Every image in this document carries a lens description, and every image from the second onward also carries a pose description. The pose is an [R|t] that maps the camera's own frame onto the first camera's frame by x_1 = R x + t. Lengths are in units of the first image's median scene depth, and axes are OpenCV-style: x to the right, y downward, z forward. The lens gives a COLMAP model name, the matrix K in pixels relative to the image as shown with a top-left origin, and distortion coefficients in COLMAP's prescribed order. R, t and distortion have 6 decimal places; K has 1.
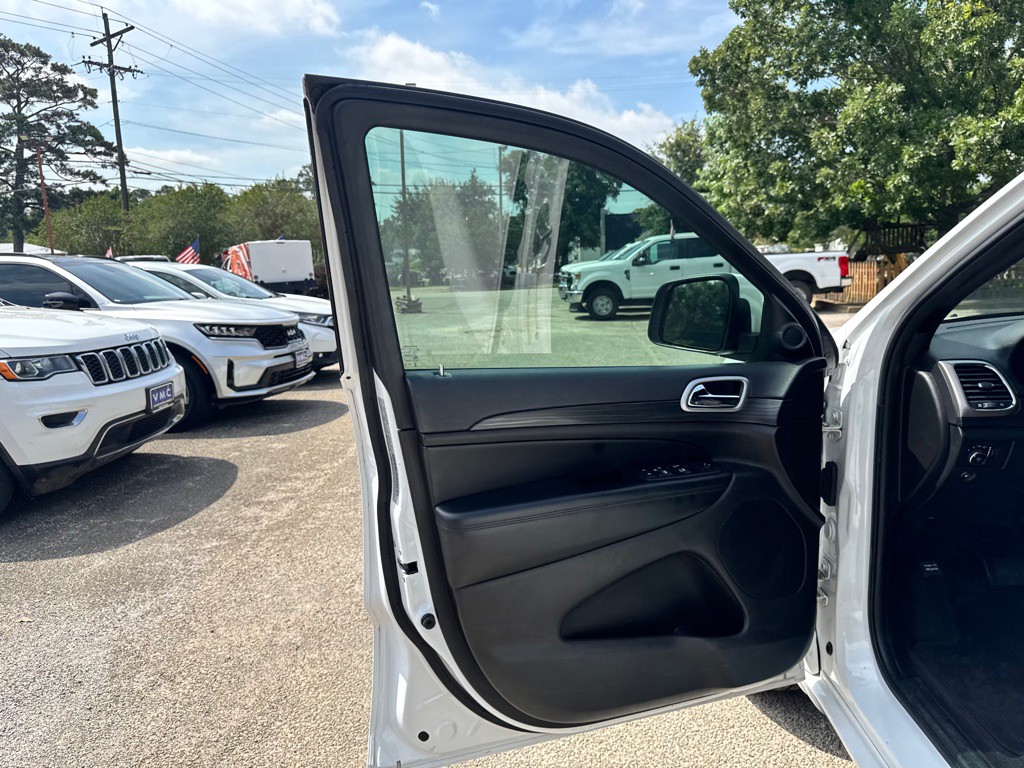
lens RADIAL K [[726.7, 0, 510.6], [0, 726.7, 392.1], [0, 0, 1]] dist [-0.002633, -0.006629]
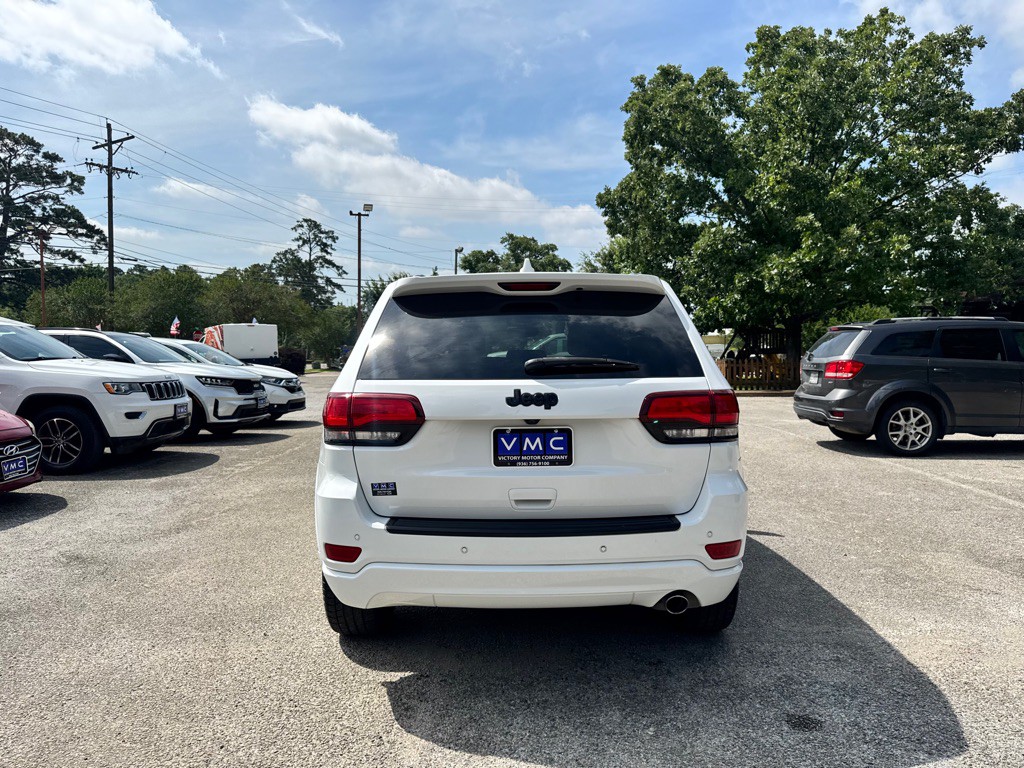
lens RADIAL K [[722.9, 0, 518.9], [0, 722.9, 386.6], [0, 0, 1]] dist [0.001442, -0.012225]
pose [[0.997761, 0.033146, 0.058082, 0.056600], [-0.025377, 0.991225, -0.129728, 0.035573], [-0.061872, 0.127964, 0.989847, -0.189486]]
